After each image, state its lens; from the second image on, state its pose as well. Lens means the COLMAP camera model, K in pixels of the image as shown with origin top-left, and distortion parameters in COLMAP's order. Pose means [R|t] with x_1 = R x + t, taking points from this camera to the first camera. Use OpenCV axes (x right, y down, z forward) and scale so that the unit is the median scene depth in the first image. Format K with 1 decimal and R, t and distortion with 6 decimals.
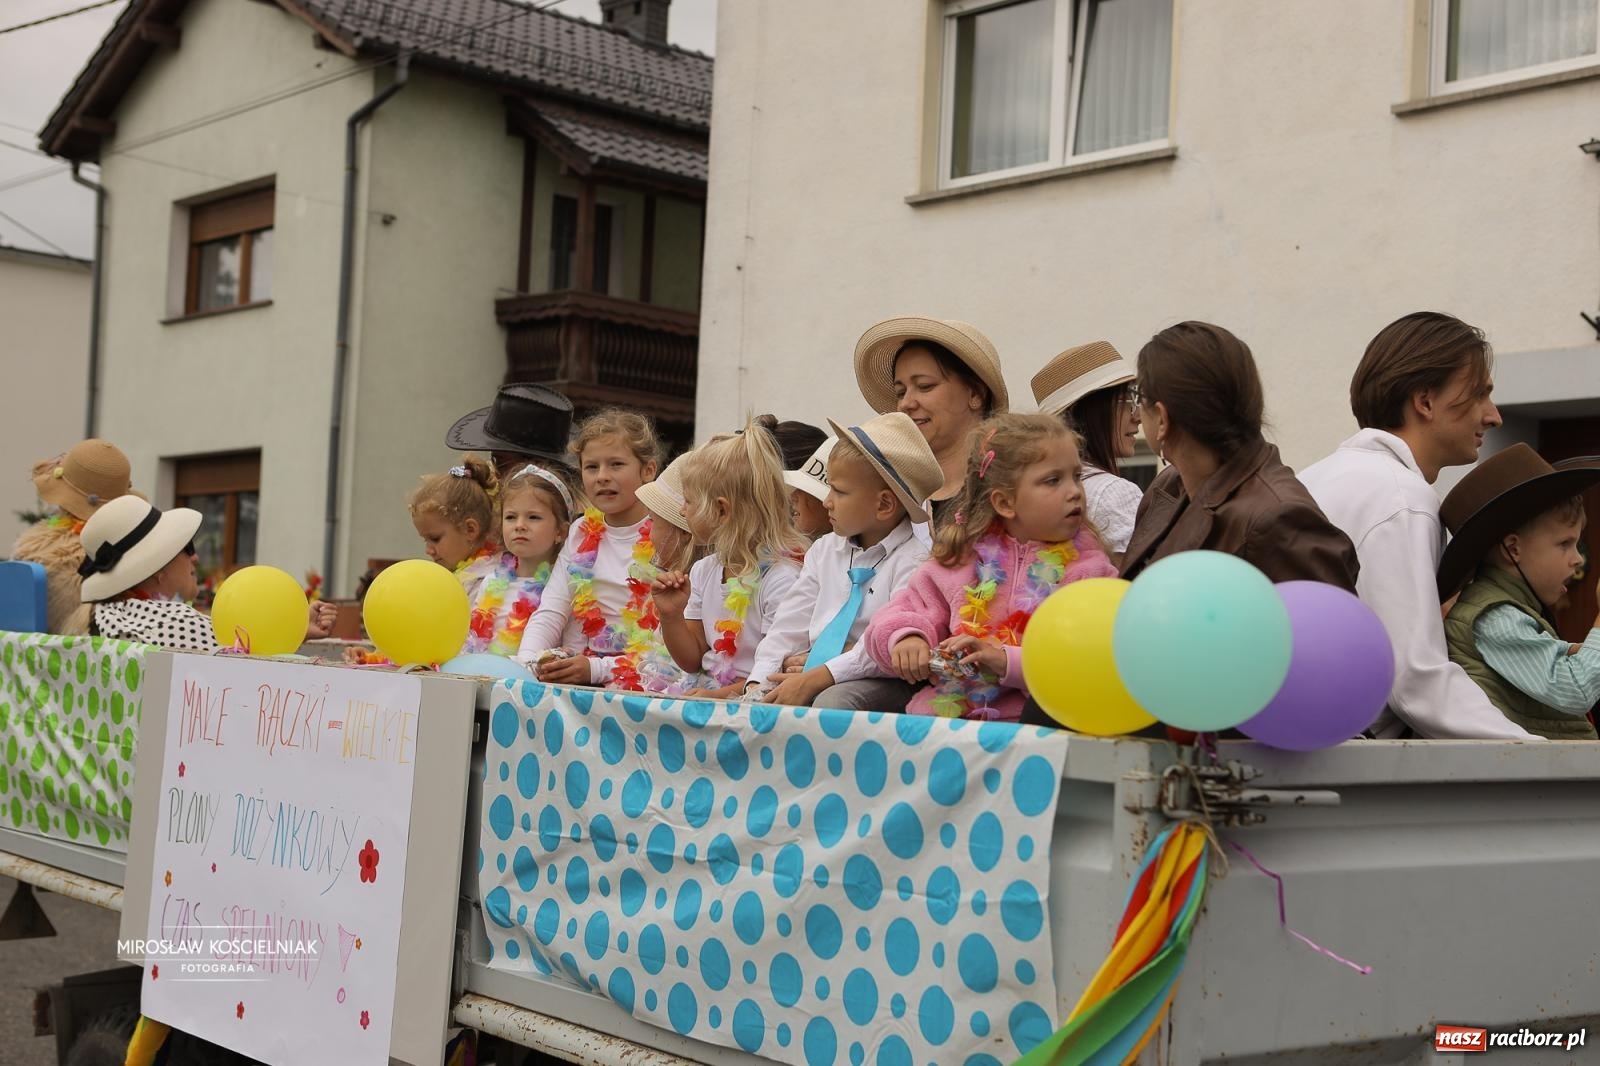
lens RADIAL K [[2397.3, 0, 797.8], [0, 2397.3, 542.8], [0, 0, 1]] dist [0.029675, 0.000000]
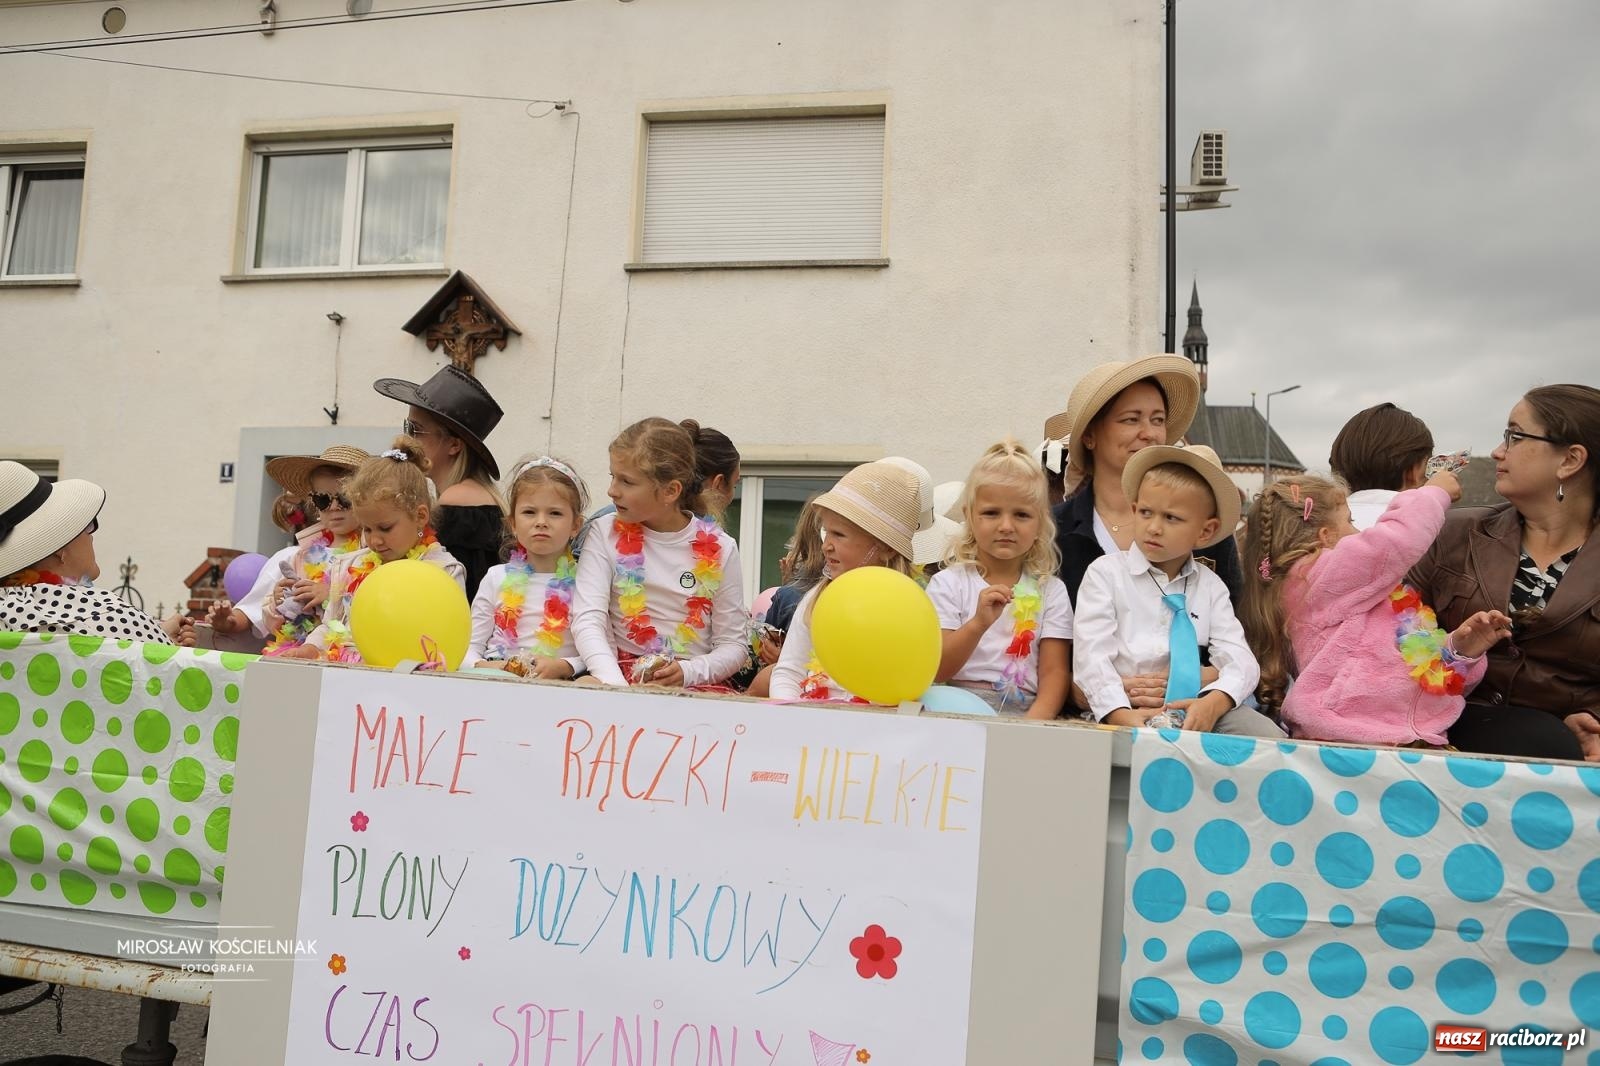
lens RADIAL K [[1316.5, 0, 800.8], [0, 1316.5, 582.8], [0, 0, 1]] dist [-0.074374, 0.076645]
pose [[0.782777, 0.026828, 0.621723, -0.360711], [-0.048992, 0.998626, 0.018591, 0.002740], [-0.620370, -0.045012, 0.783016, 0.519843]]
